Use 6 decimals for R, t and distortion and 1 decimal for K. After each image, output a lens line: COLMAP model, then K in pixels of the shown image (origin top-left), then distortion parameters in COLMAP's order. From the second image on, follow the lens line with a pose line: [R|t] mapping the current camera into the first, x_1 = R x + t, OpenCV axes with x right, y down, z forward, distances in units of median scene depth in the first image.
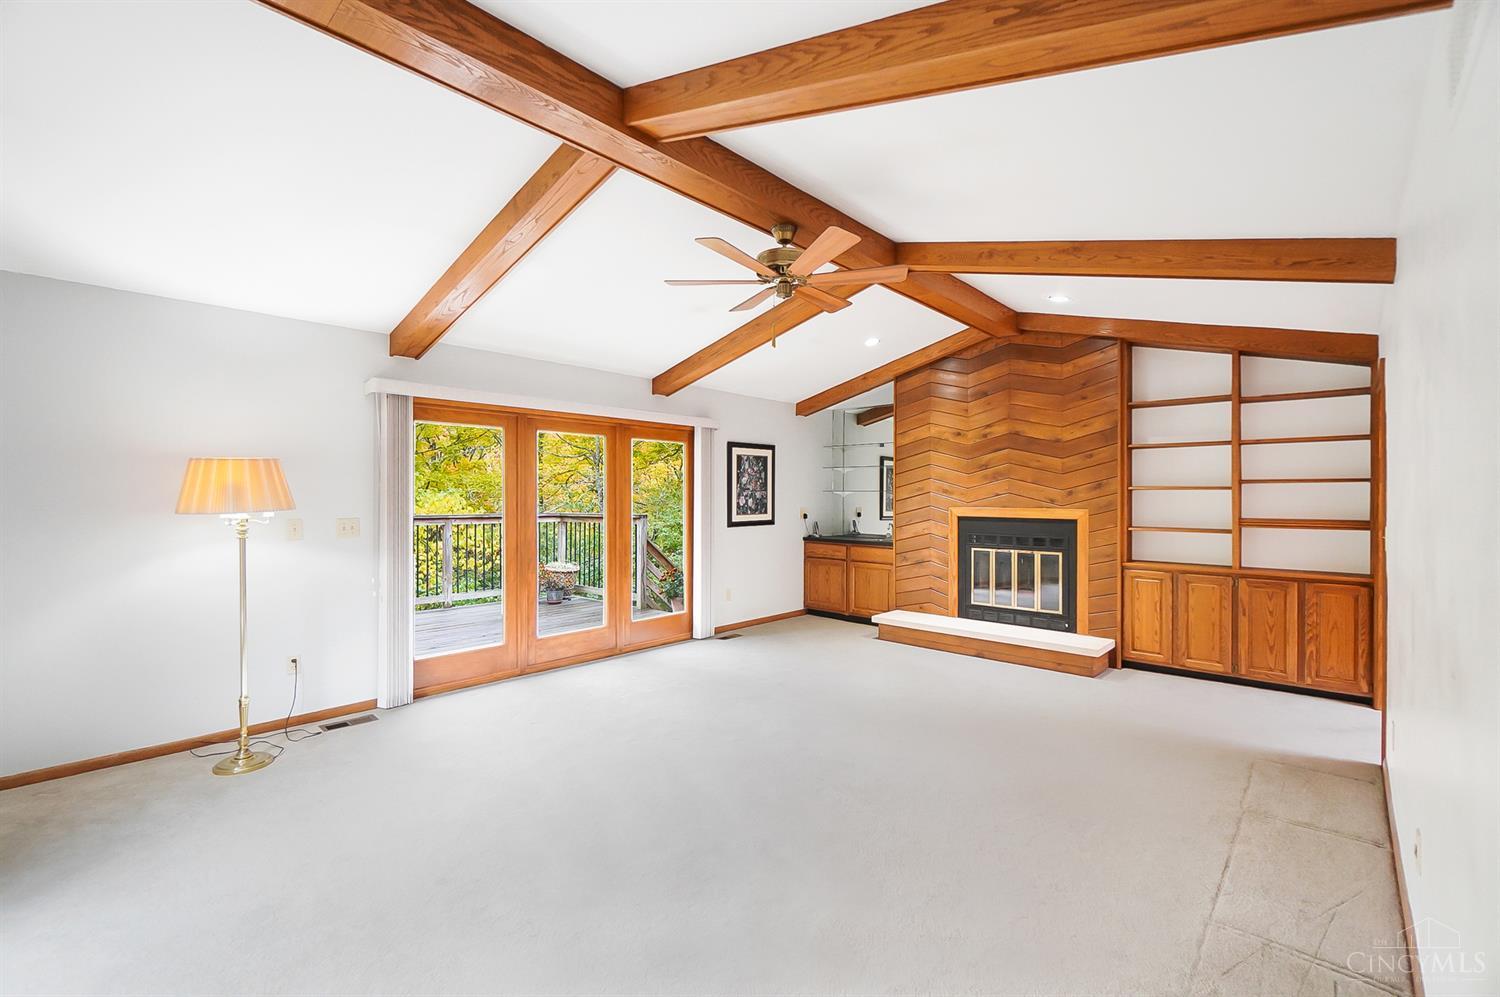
lens RADIAL K [[654.7, 0, 750.0], [0, 654.7, 498.5], [0, 0, 1]] dist [0.000324, -0.000033]
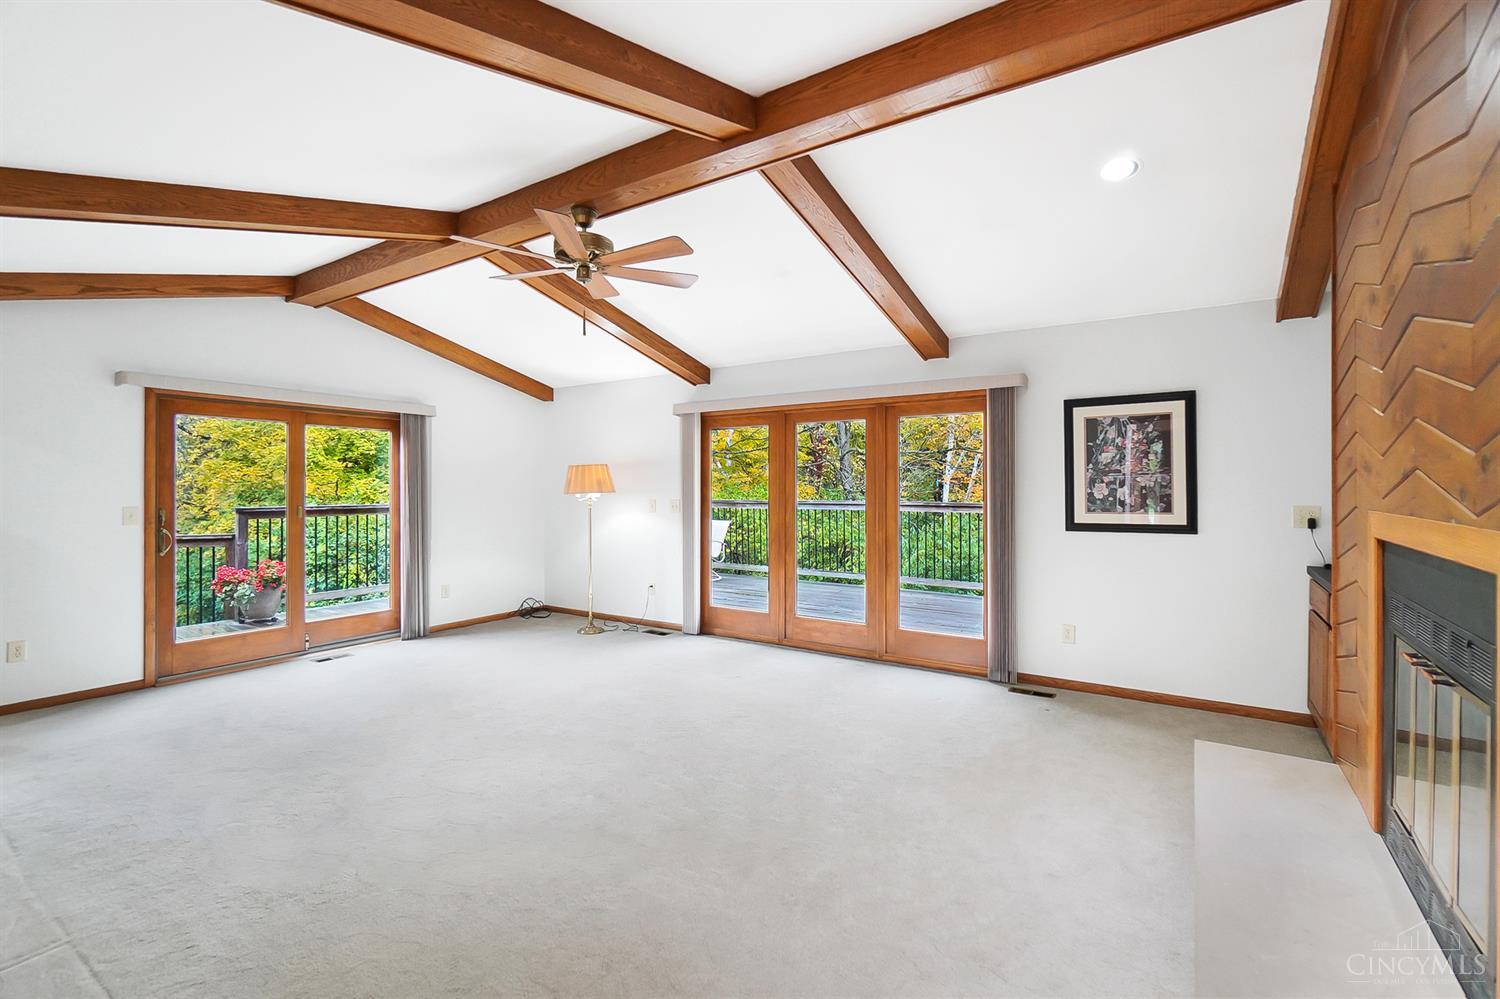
lens RADIAL K [[653.6, 0, 754.6], [0, 653.6, 479.3], [0, 0, 1]] dist [-0.005770, -0.000291]
pose [[0.166146, -0.009783, -0.986053, 0.556626], [0.002095, 0.999952, -0.009568, -0.001824], [0.986099, -0.000476, 0.166158, 0.575757]]
